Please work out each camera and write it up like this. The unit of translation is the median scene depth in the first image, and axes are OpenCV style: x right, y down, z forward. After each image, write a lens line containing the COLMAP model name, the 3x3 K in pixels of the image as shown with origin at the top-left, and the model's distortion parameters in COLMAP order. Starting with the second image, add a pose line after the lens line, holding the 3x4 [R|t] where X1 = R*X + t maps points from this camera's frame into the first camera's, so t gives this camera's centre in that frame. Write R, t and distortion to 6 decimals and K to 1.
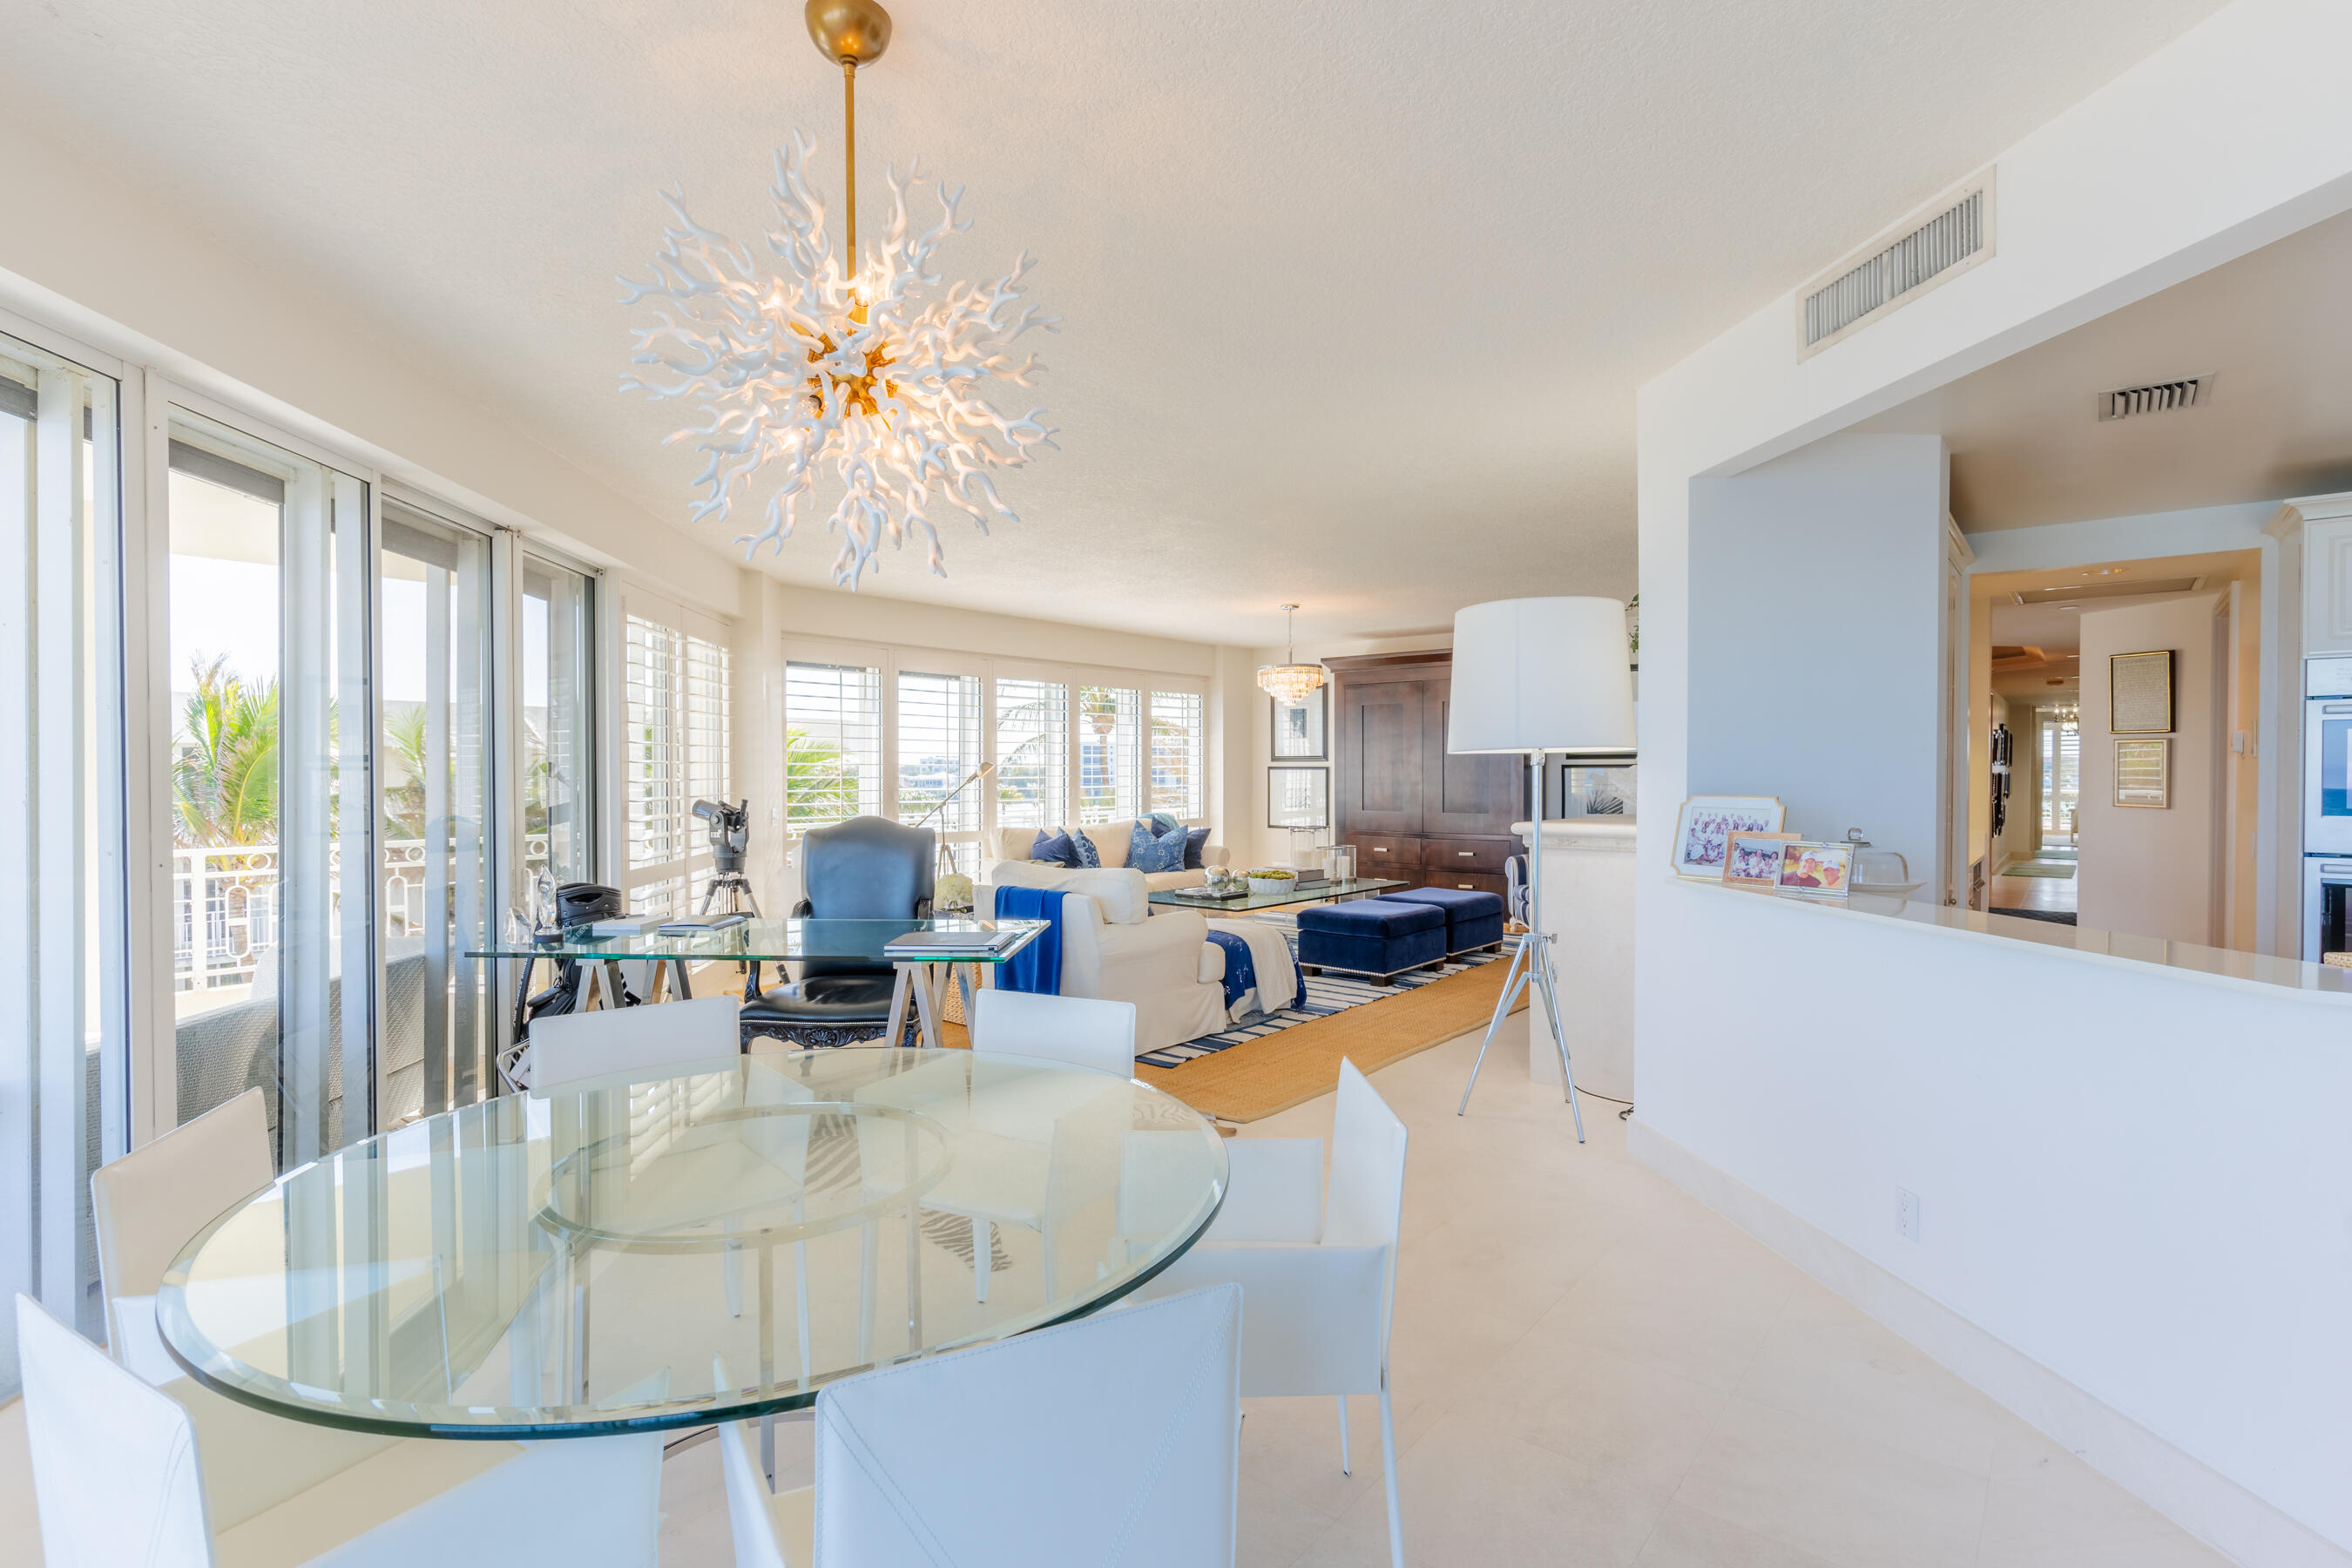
lens RADIAL K [[1116.5, 0, 1189.5], [0, 1116.5, 783.6], [0, 0, 1]] dist [-0.006249, -0.001371]
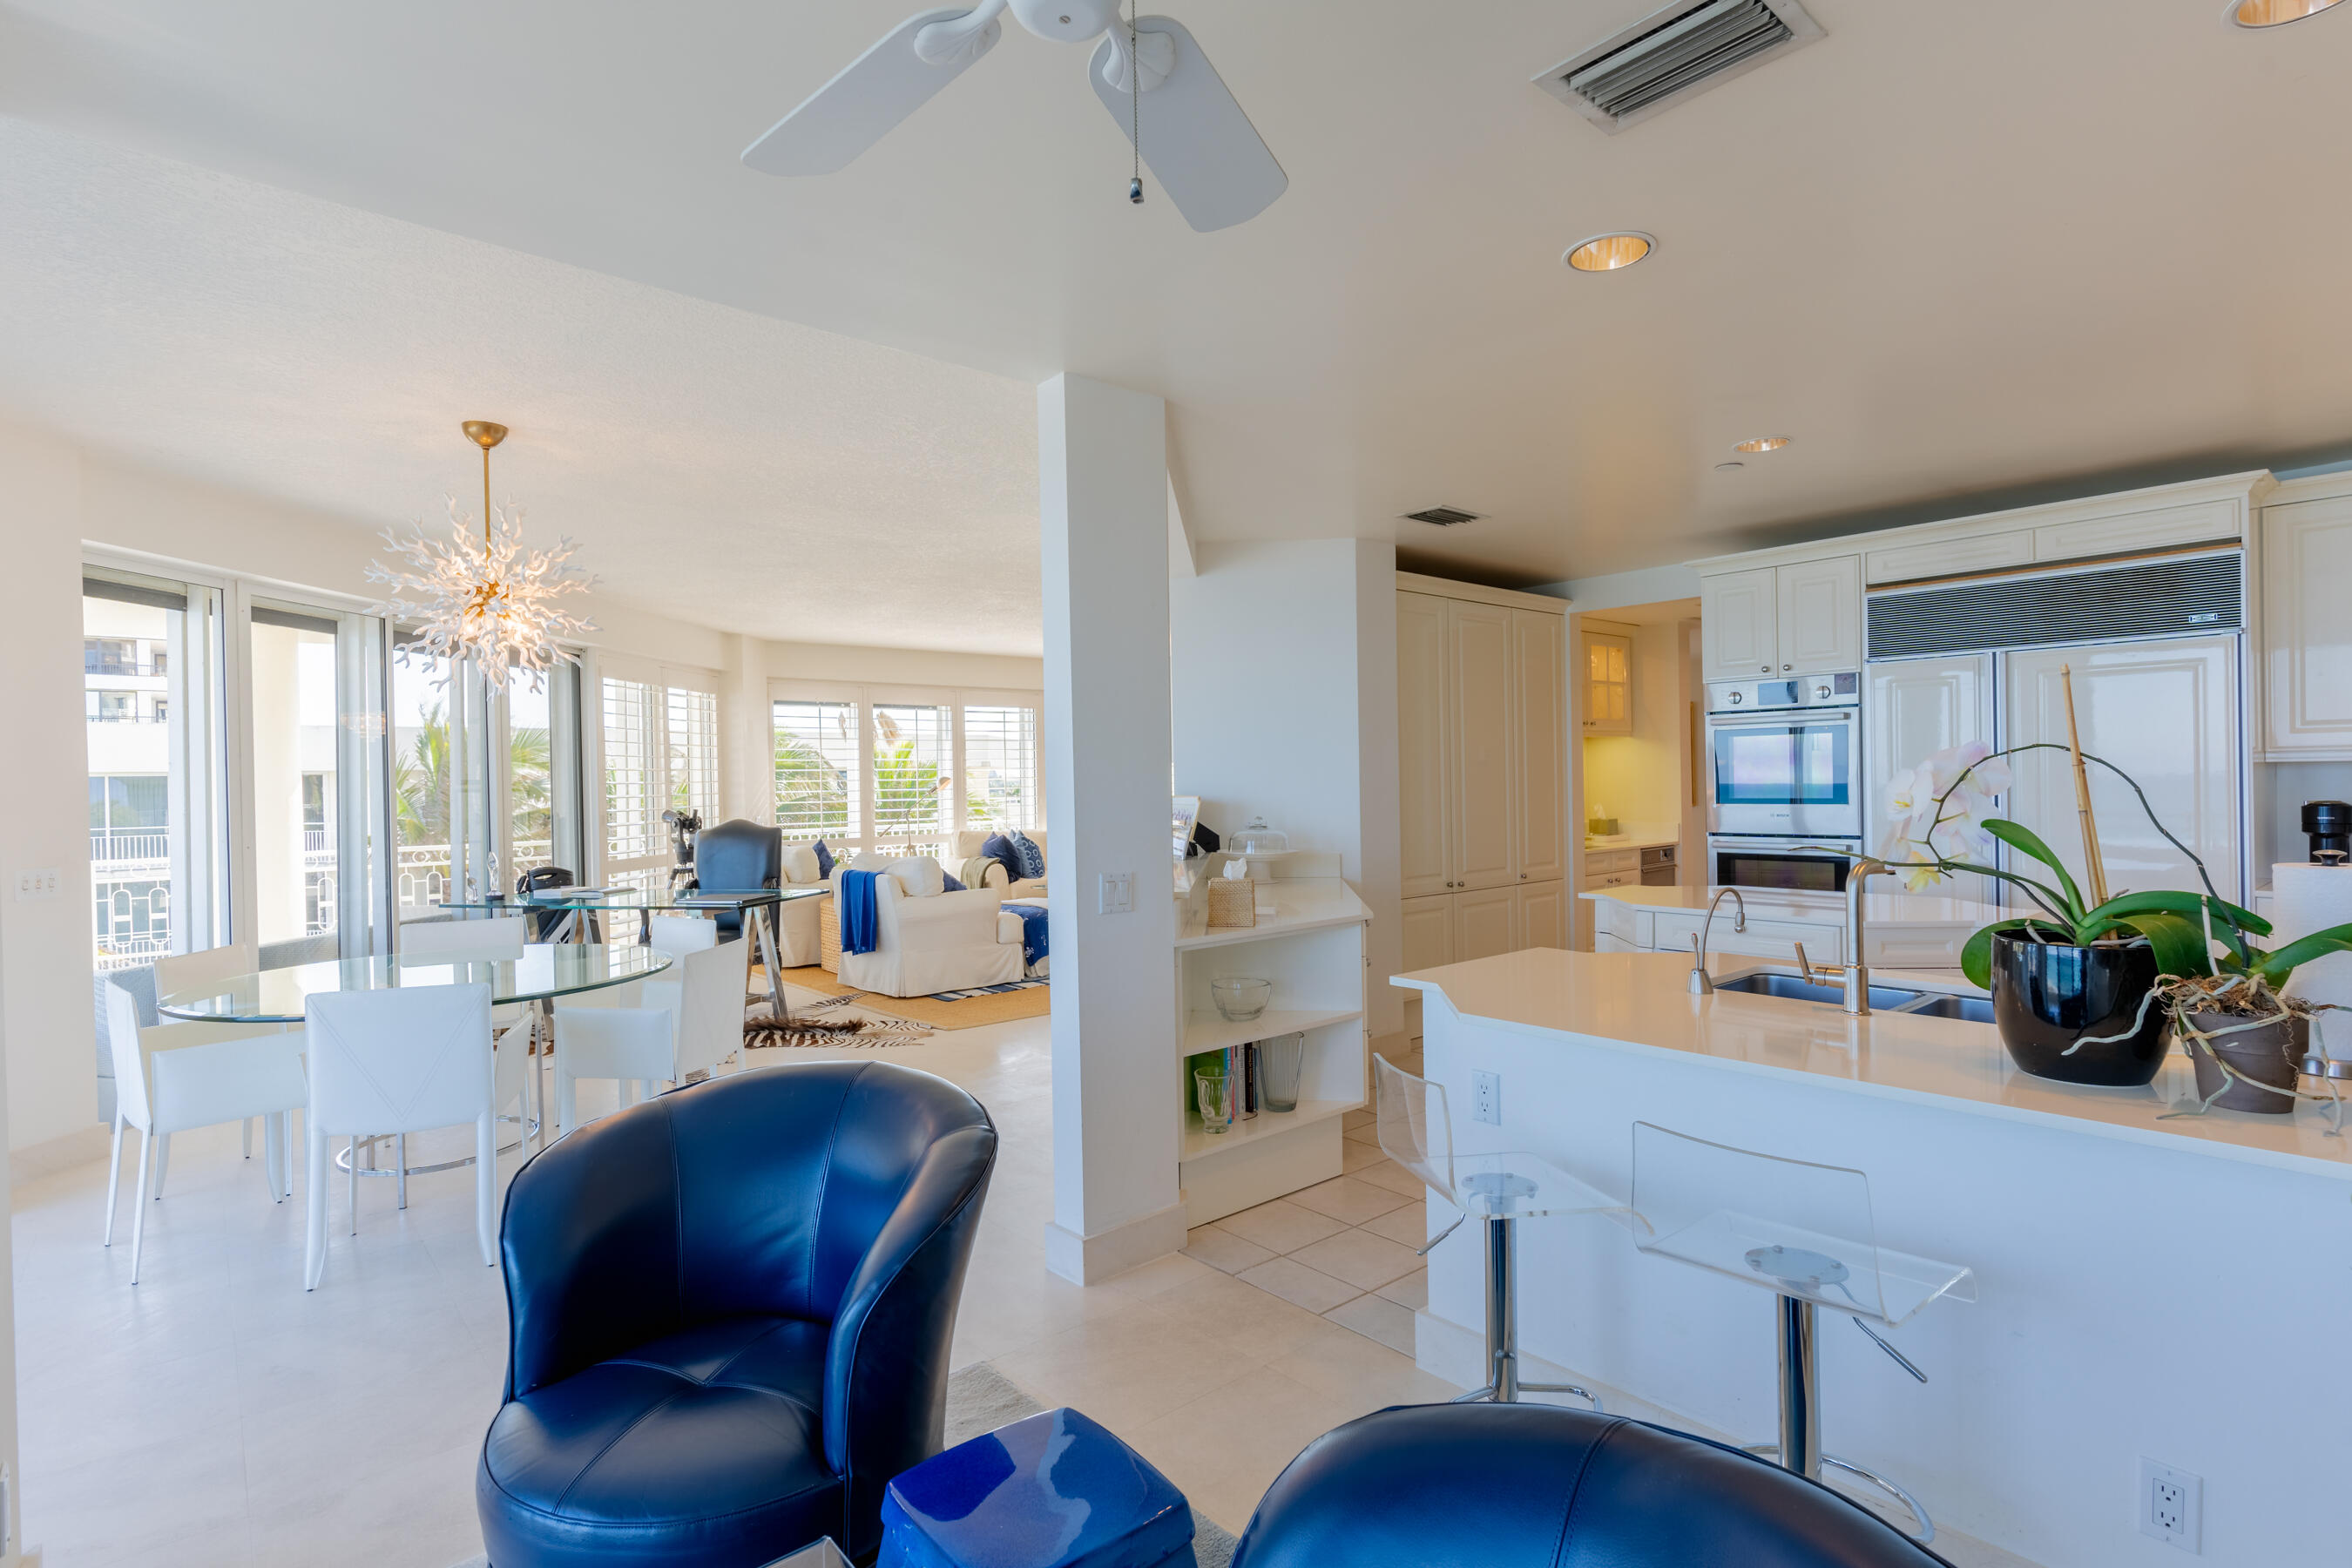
lens RADIAL K [[1116.5, 0, 1161.3], [0, 1116.5, 776.9], [0, 0, 1]] dist [-0.006249, -0.001371]
pose [[0.986554, -0.018333, -0.162404, 0.391800], [0.016109, 0.999758, -0.015000, 0.004473], [0.162640, 0.012182, 0.986610, -0.258750]]
